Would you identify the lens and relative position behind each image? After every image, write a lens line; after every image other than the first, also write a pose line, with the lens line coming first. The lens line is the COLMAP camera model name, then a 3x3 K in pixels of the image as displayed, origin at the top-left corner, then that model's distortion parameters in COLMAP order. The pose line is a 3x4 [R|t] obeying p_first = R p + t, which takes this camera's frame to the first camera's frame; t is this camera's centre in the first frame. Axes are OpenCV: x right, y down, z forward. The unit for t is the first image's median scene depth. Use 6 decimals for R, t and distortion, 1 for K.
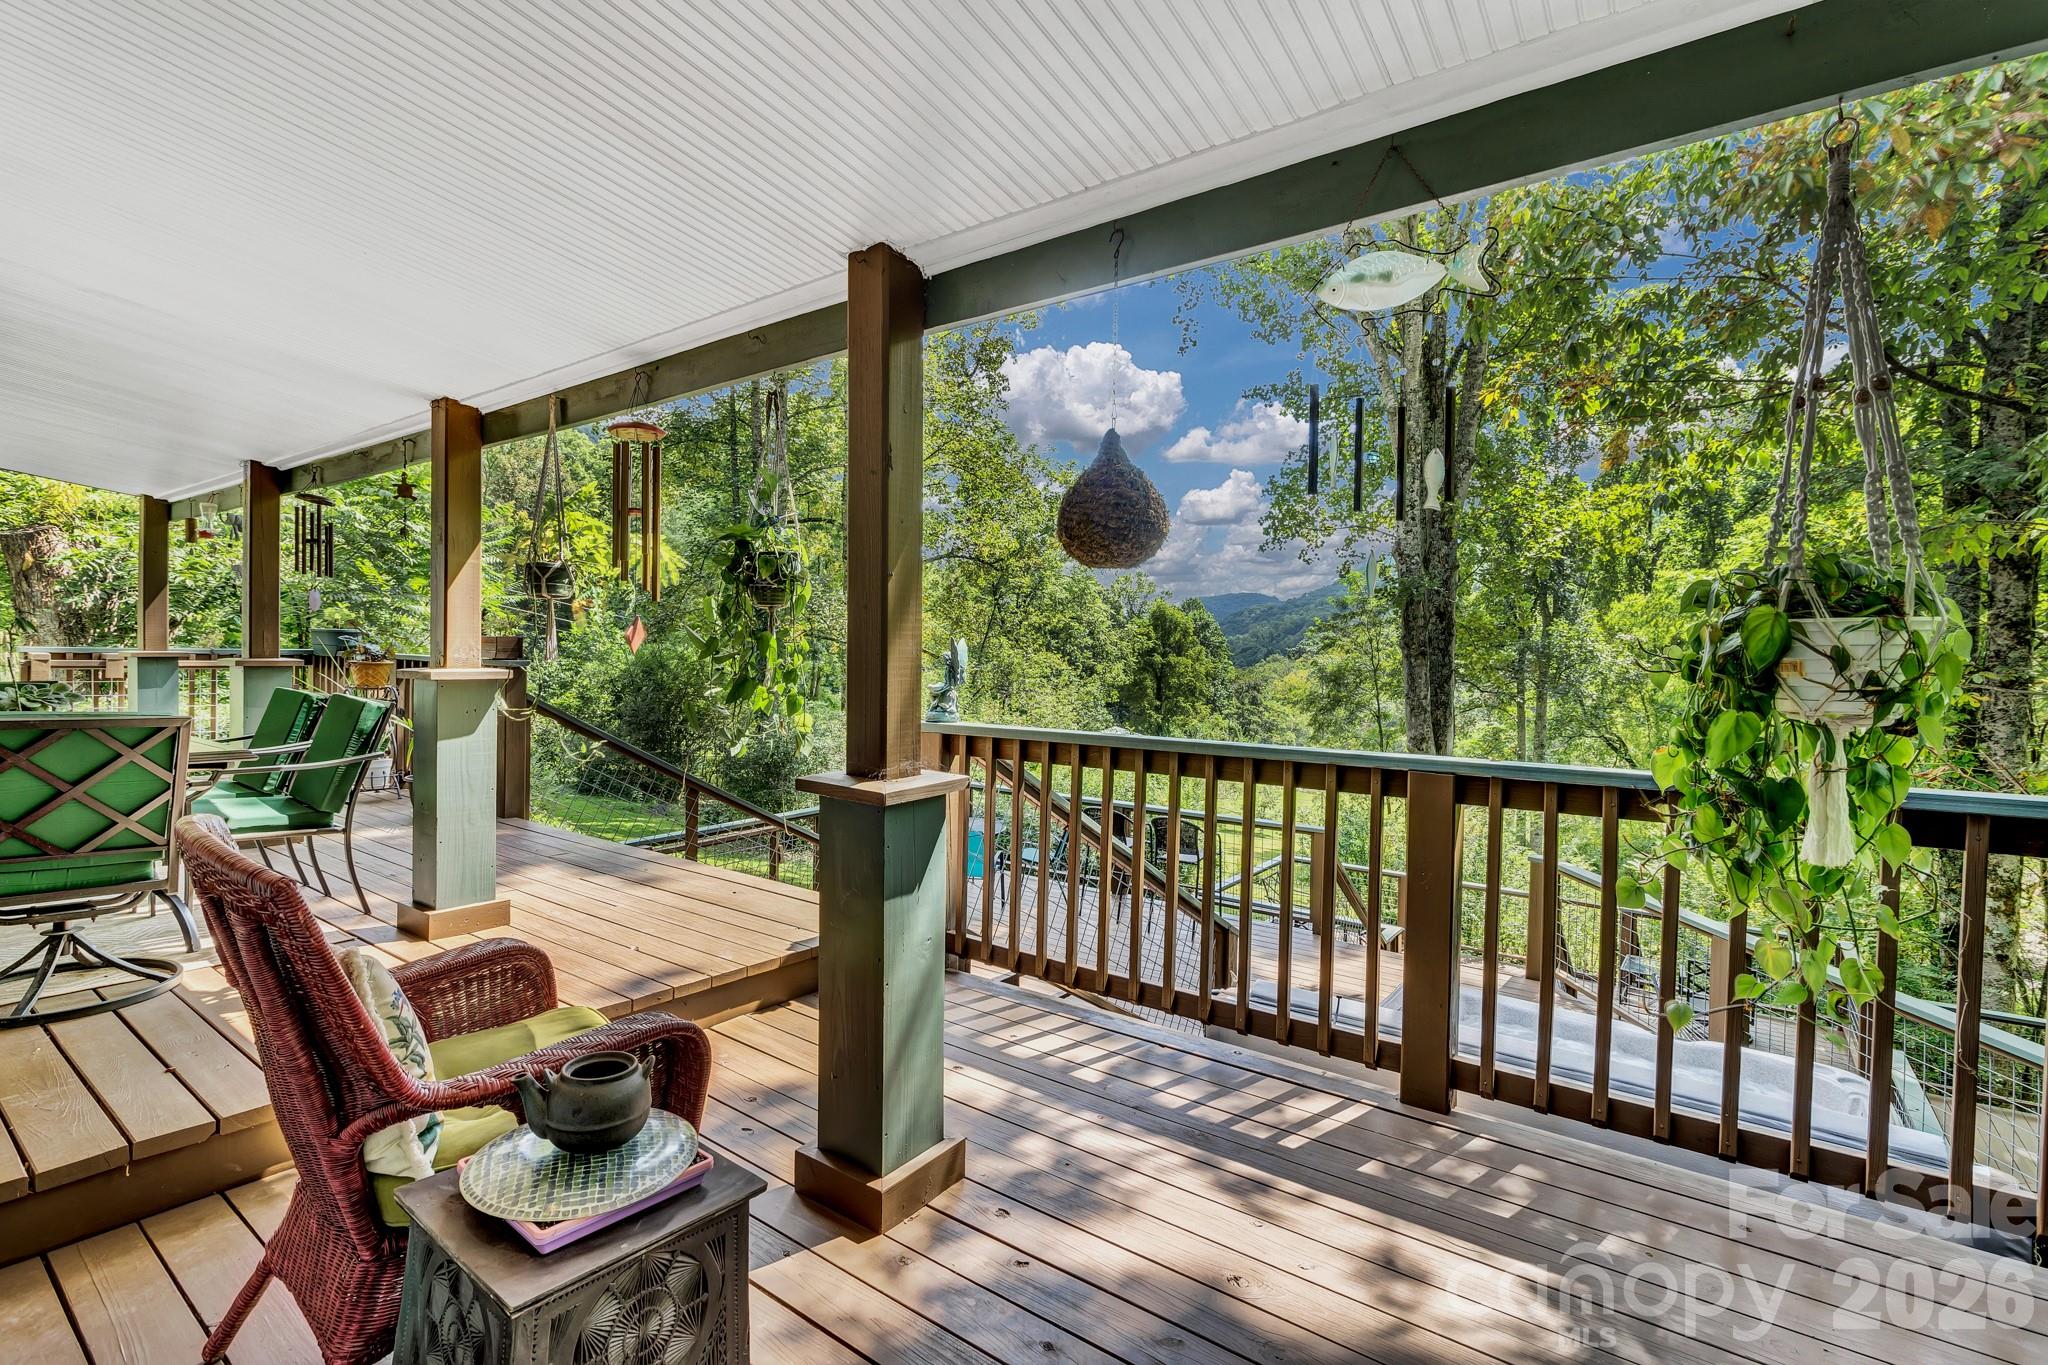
lens RADIAL K [[944.9, 0, 1094.4], [0, 944.9, 676.5], [0, 0, 1]] dist [0.000343, 0.000124]
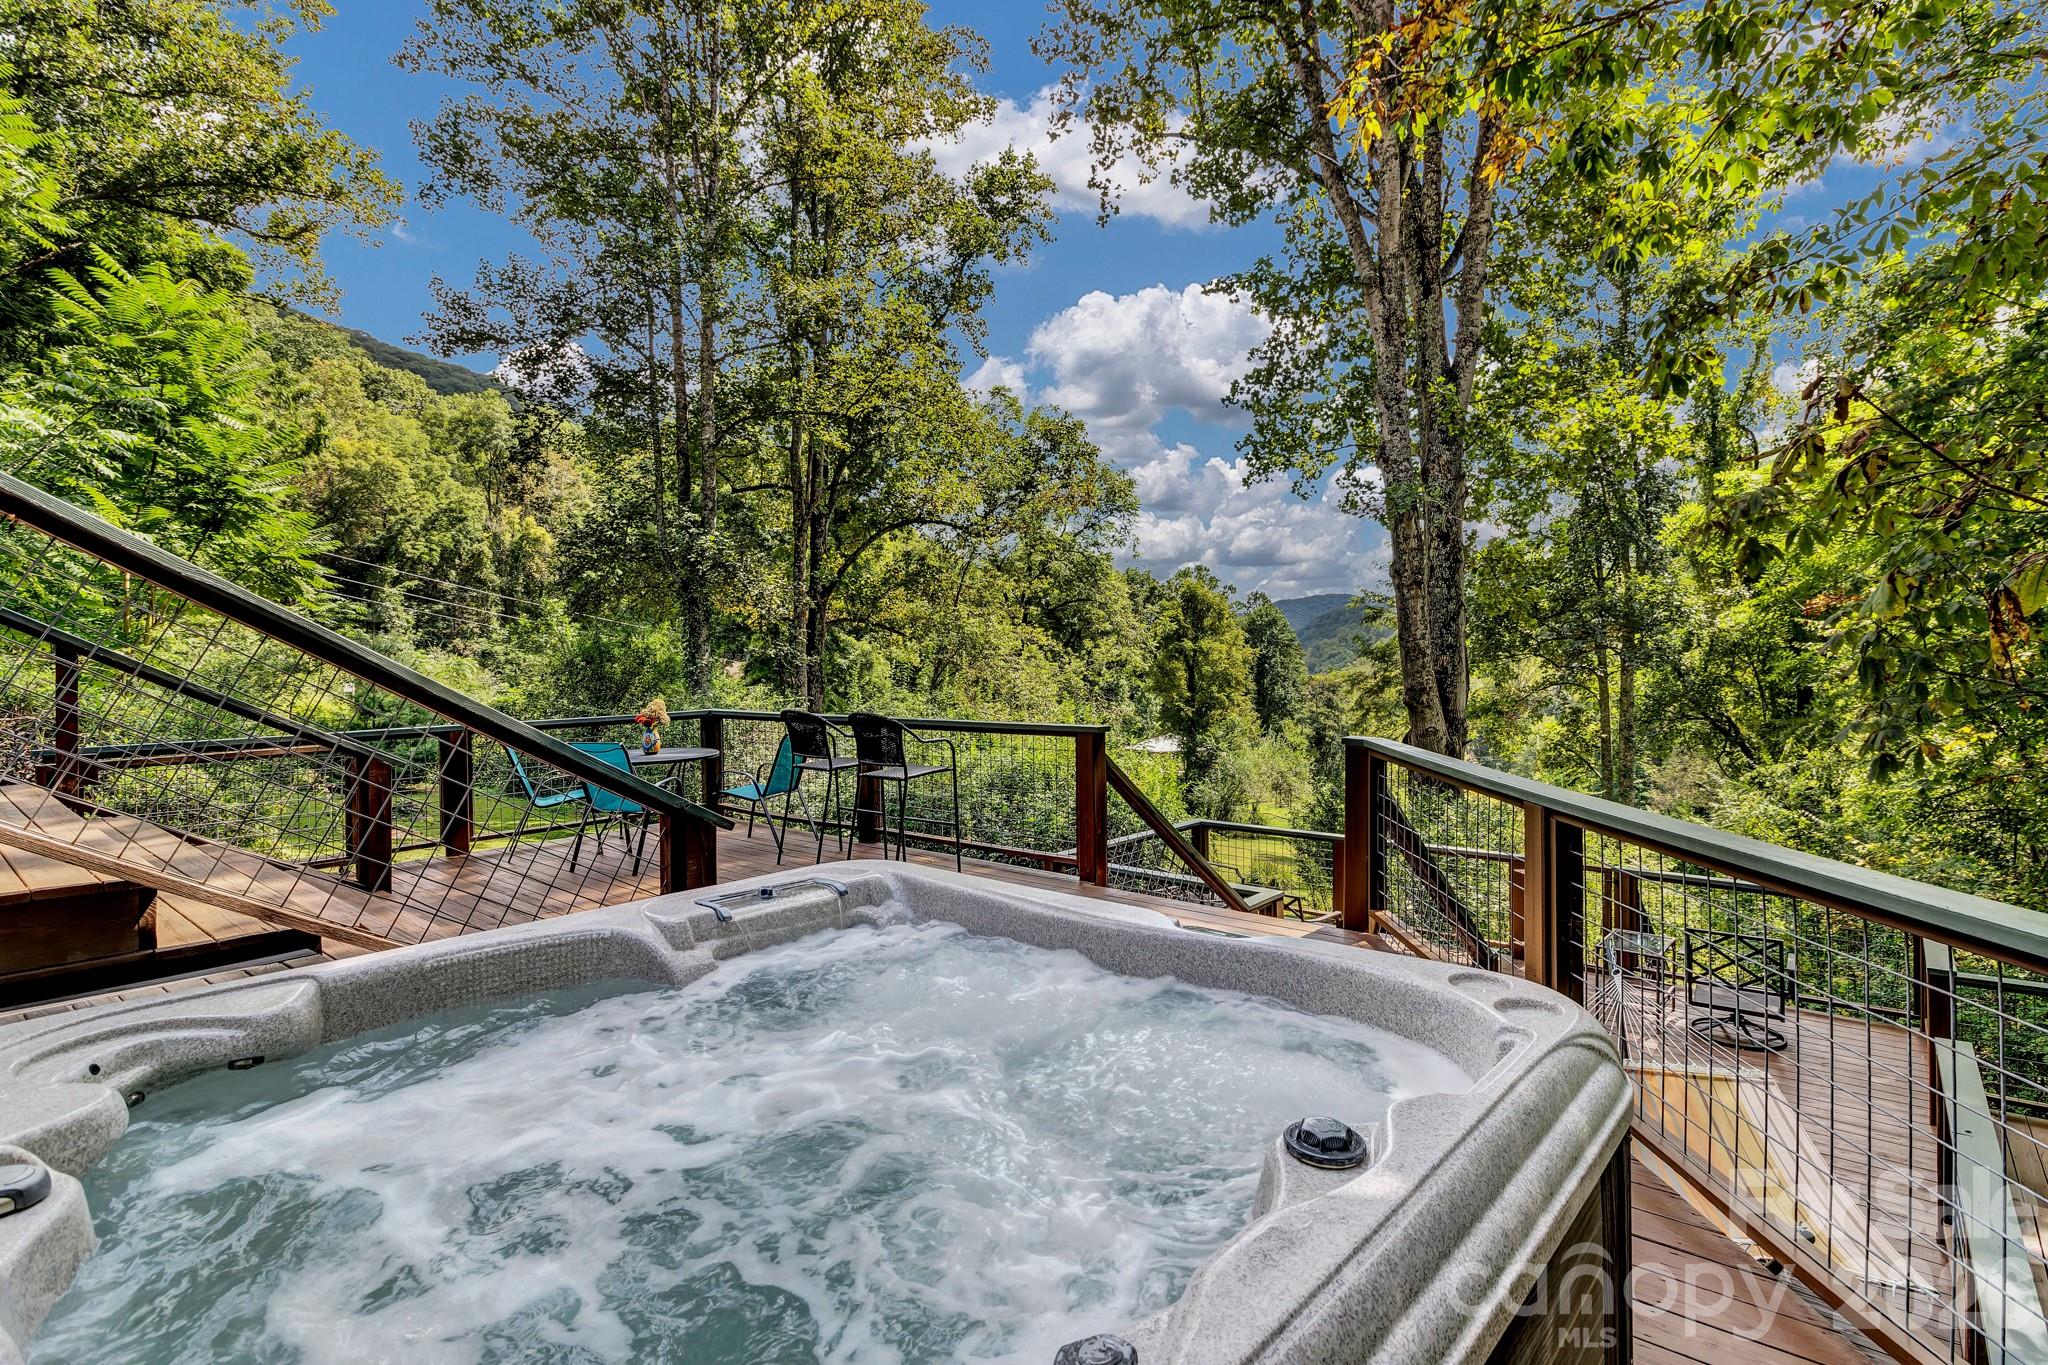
lens RADIAL K [[1001.8, 0, 1089.3], [0, 1001.8, 687.0], [0, 0, 1]] dist [-0.000900, -0.000221]
pose [[0.996278, -0.019675, -0.083923, 0.106242], [0.019039, 0.999784, -0.008365, 0.054306], [0.084070, 0.006736, 0.996437, 0.088592]]
